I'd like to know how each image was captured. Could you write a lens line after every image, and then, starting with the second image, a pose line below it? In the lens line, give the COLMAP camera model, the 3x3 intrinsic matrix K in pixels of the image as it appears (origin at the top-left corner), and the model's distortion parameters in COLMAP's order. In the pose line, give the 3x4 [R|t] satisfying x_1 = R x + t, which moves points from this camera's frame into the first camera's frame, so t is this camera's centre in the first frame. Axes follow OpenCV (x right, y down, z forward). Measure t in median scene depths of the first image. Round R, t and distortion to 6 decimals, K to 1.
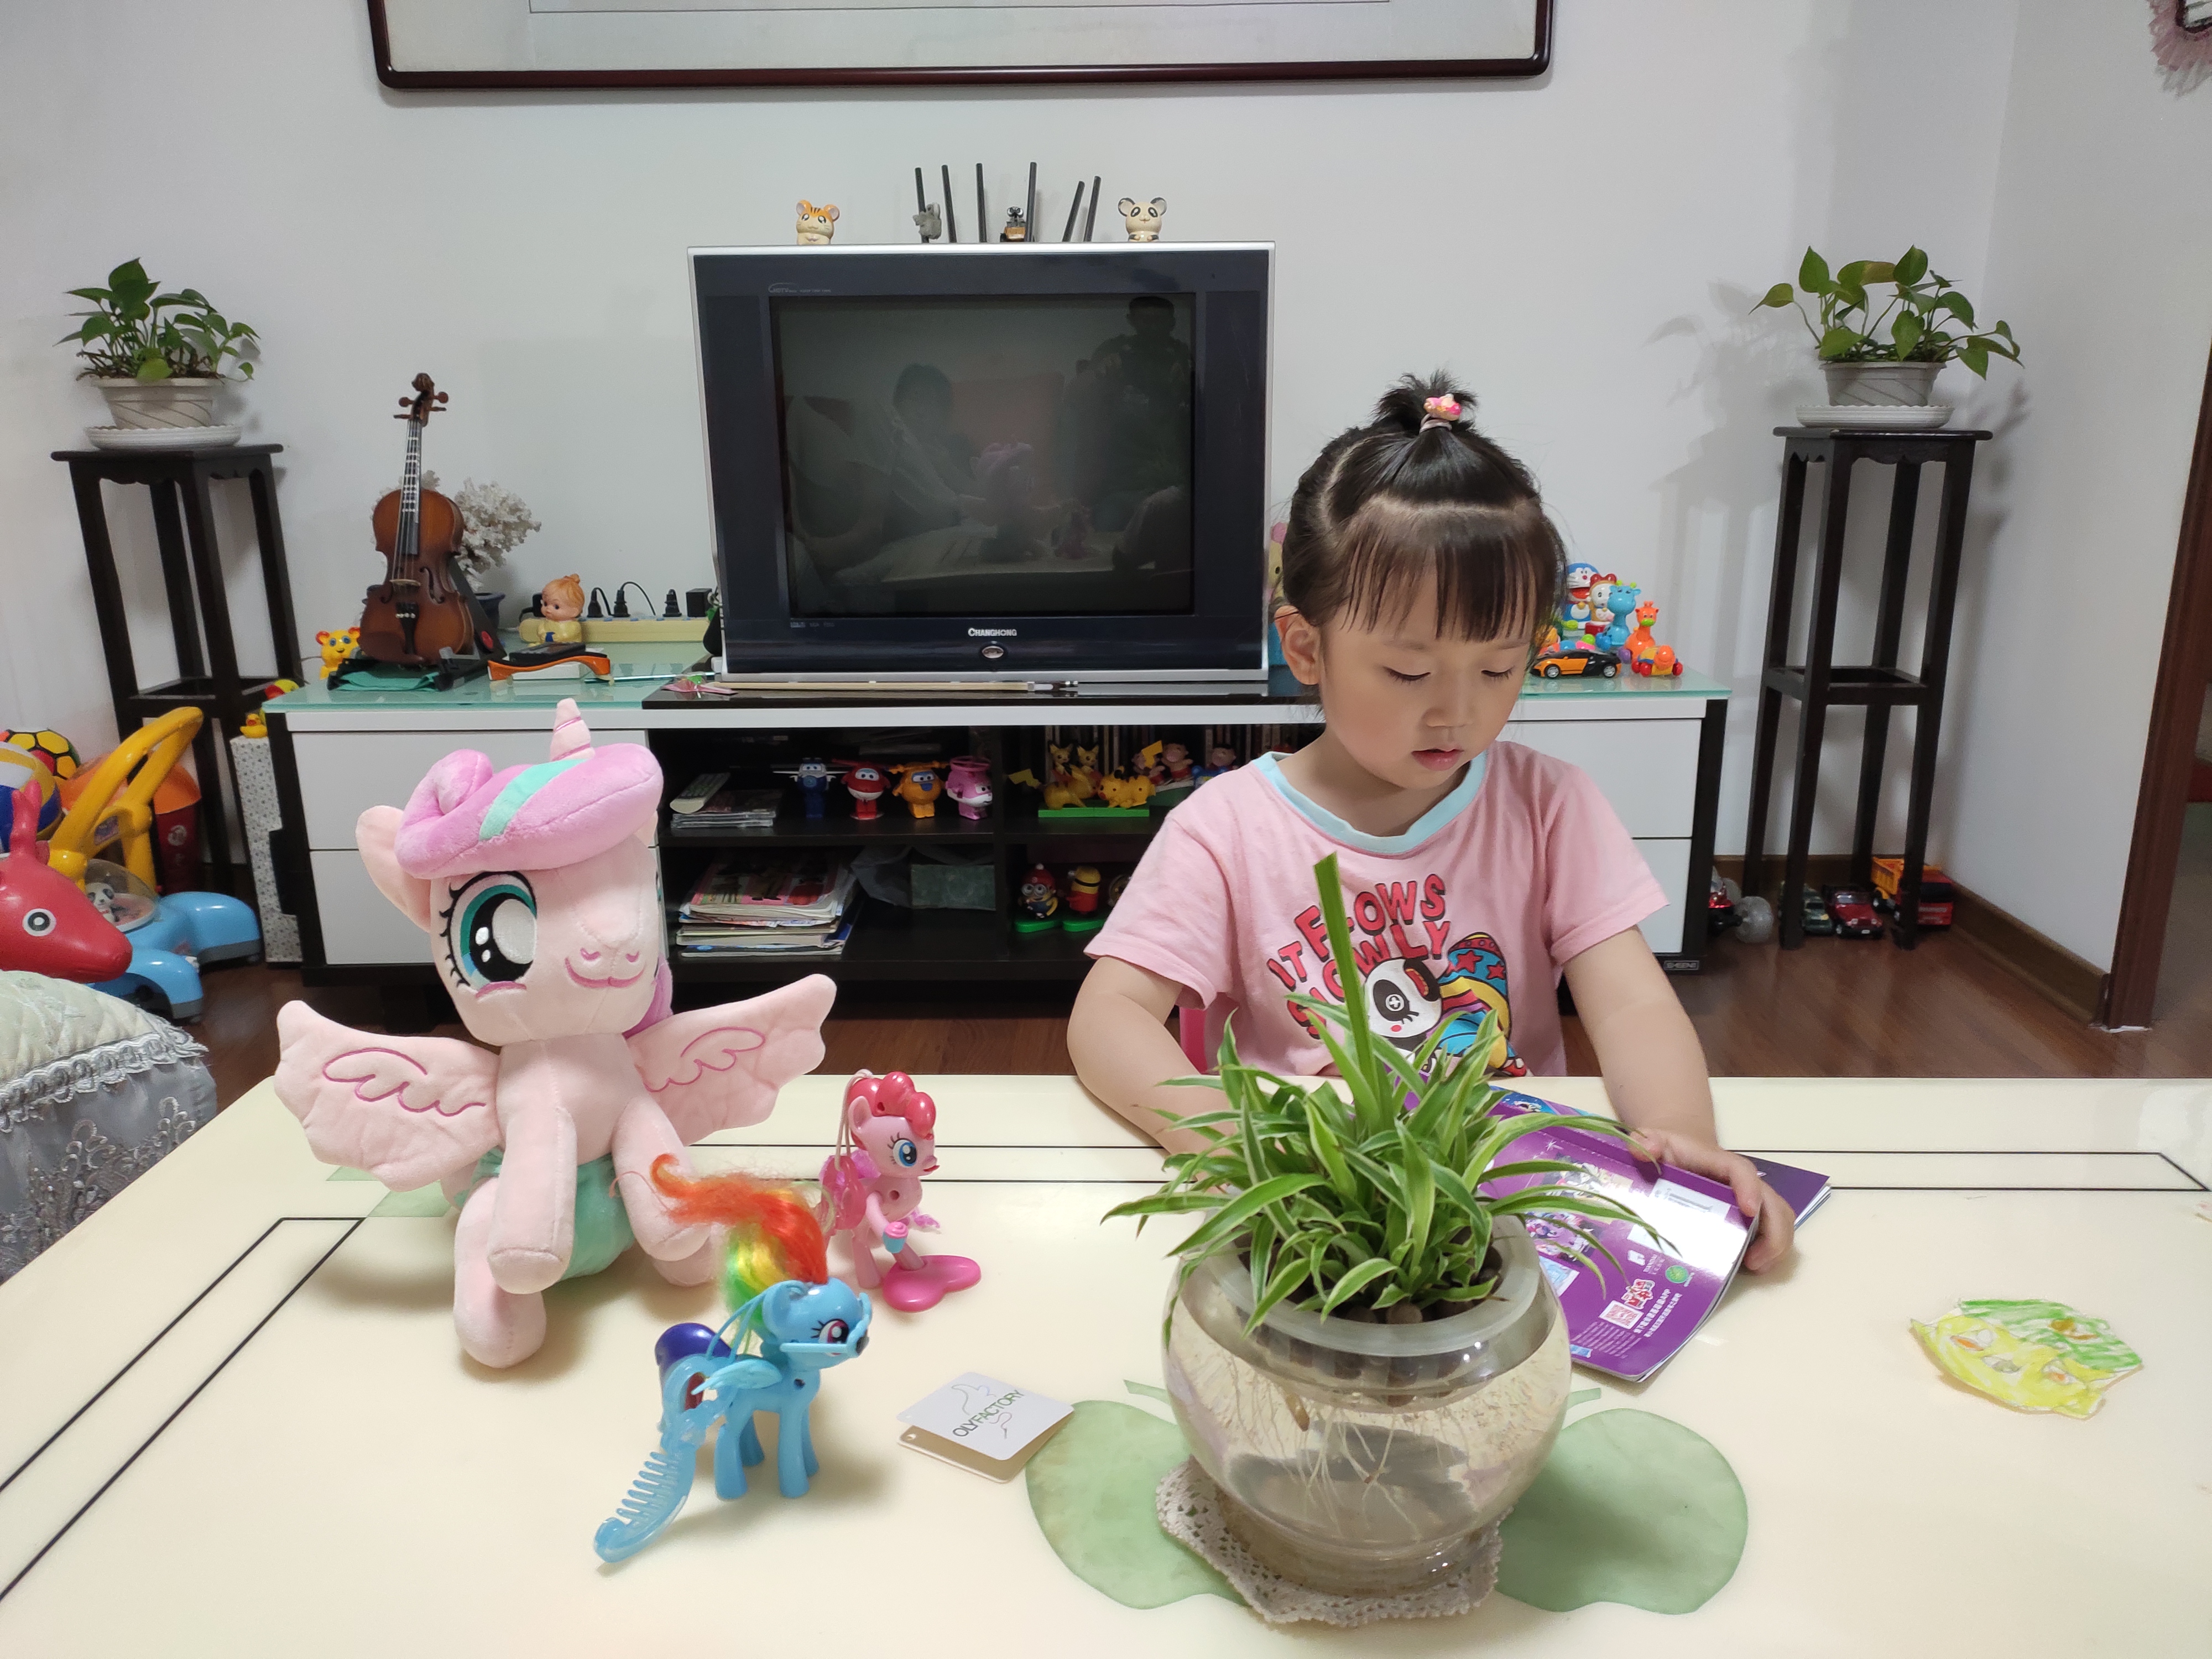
lens RADIAL K [[1632.7, 0, 1098.3], [0, 1632.7, 831.3], [0, 0, 1]] dist [0.063217, -0.063355]
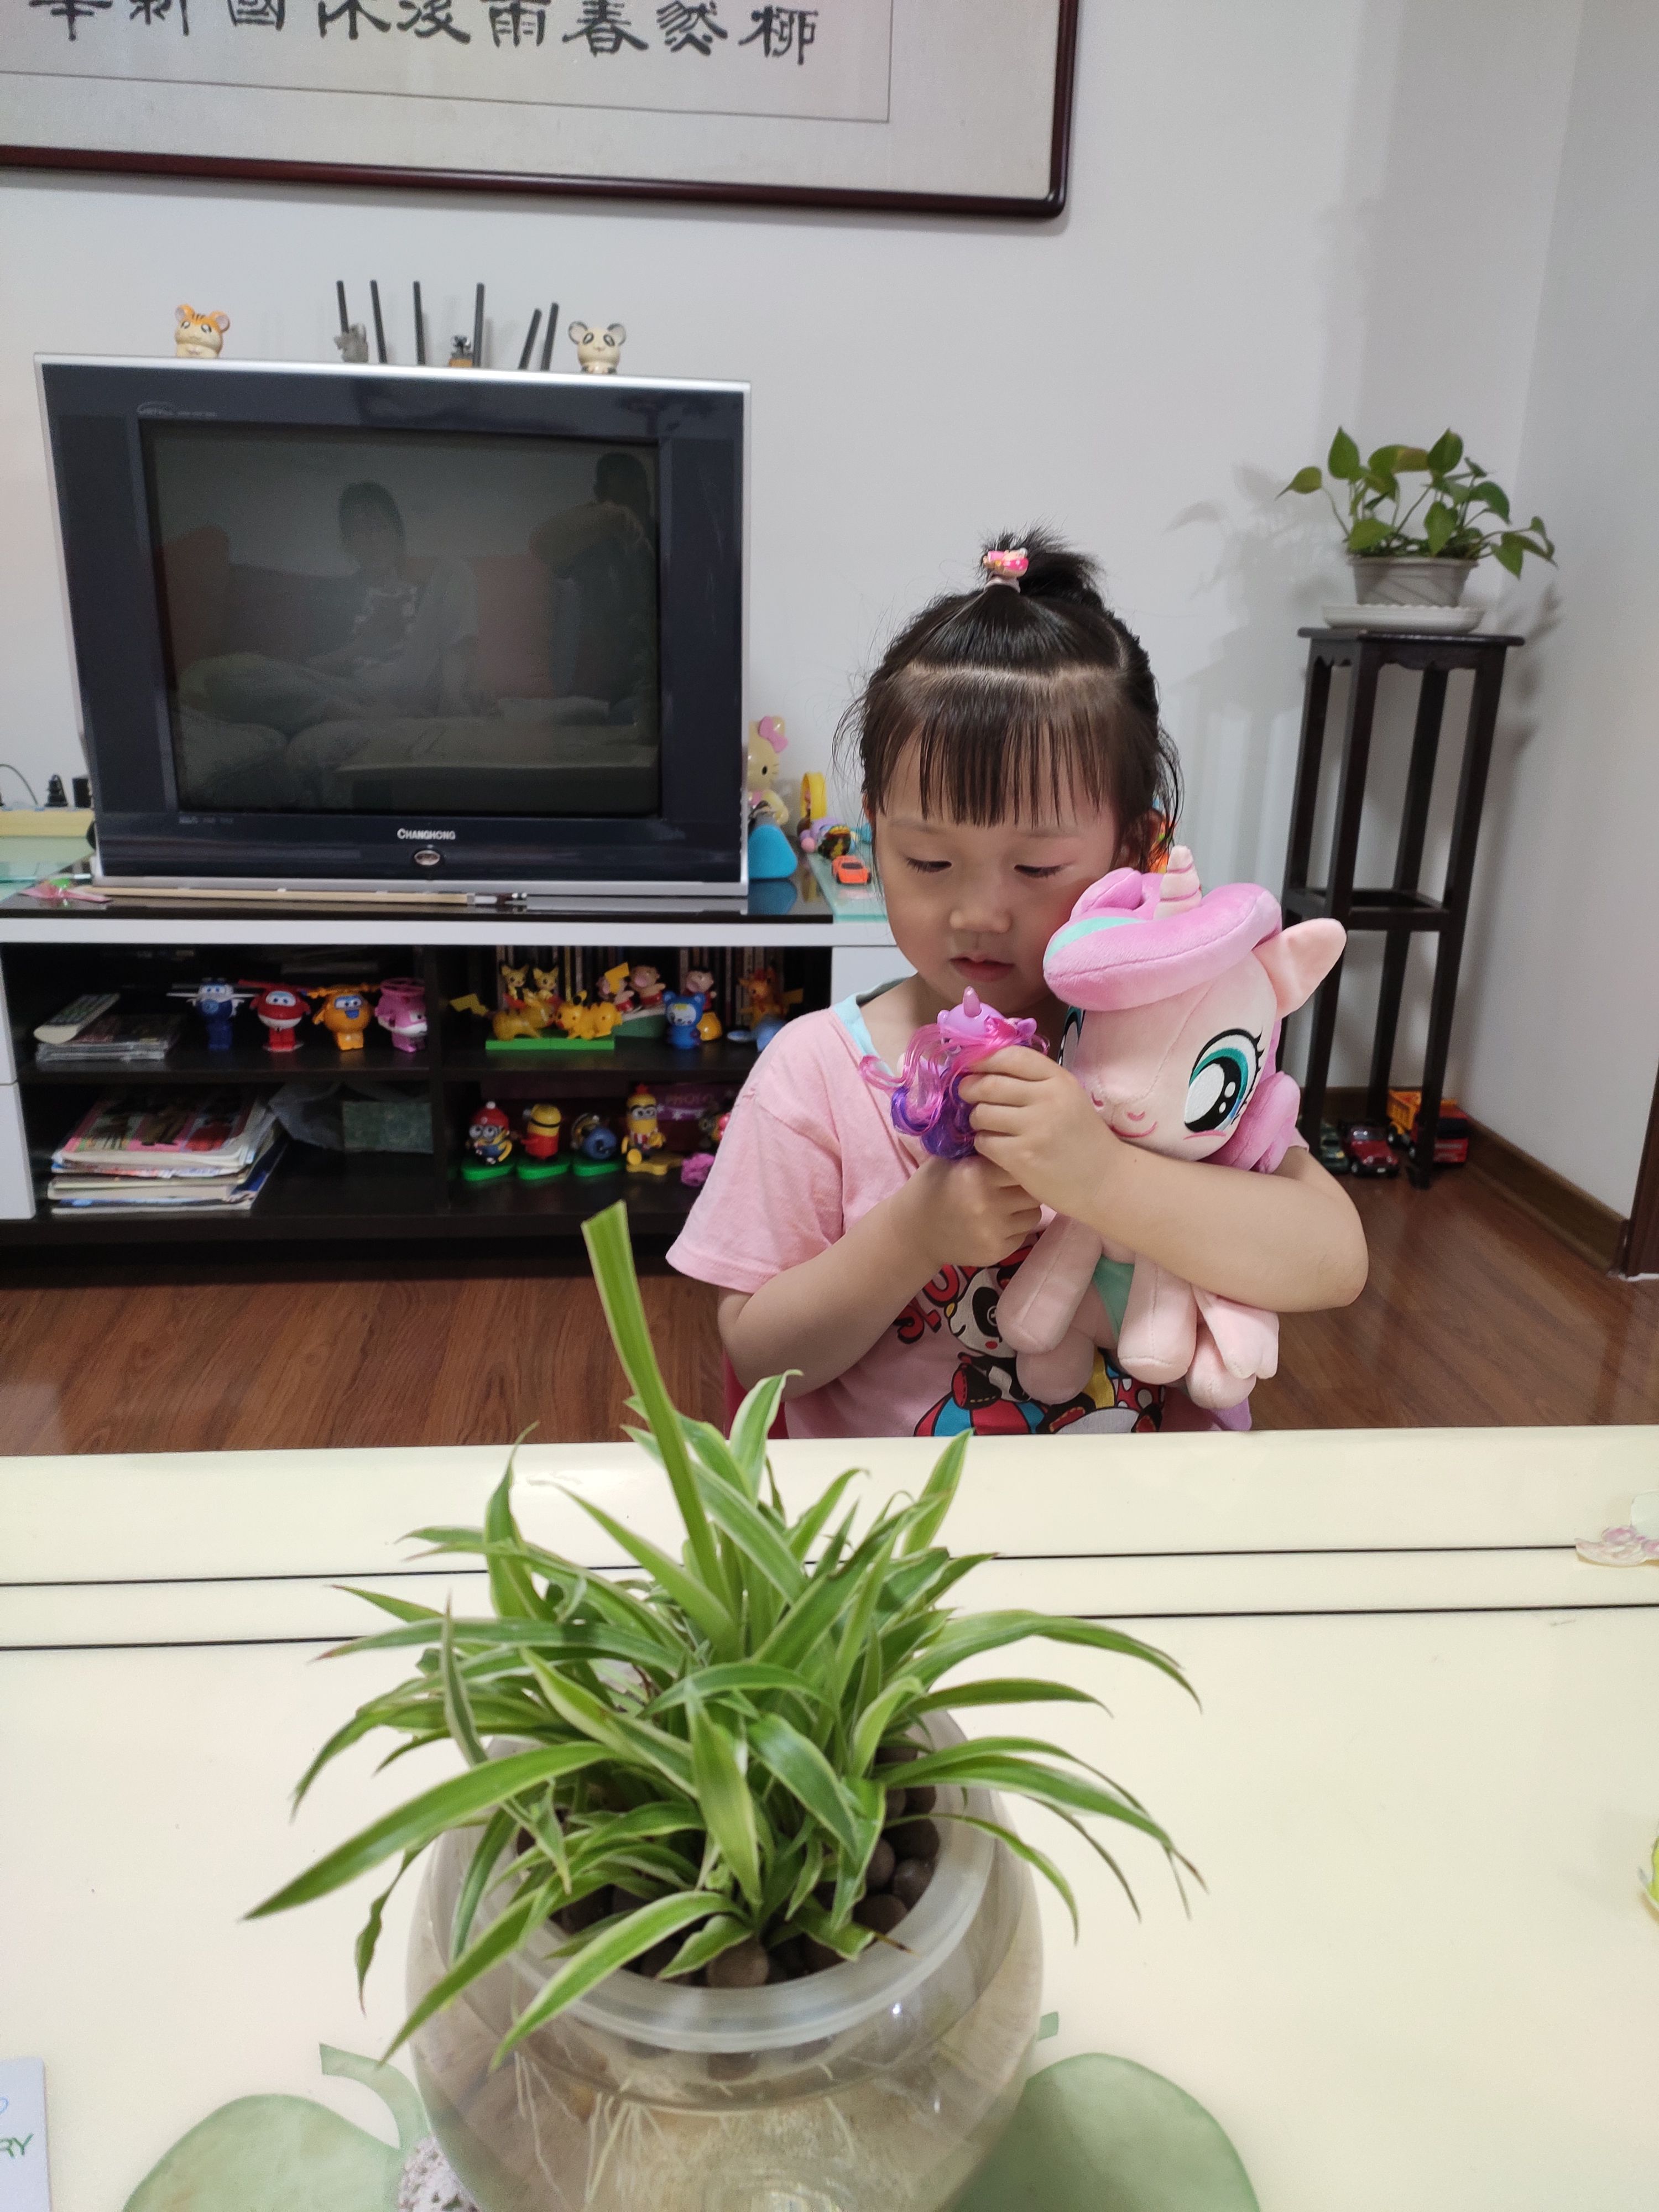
lens RADIAL K [[1632.7, 0, 817.4], [0, 1632.7, 1116.5], [0, 0, 1]] dist [0.063217, -0.063355]
pose [[0.993505, -0.001503, 0.113776, 0.038266], [-0.003746, 0.998939, 0.045907, -0.013237], [-0.113724, -0.046035, 0.992445, 0.108716]]
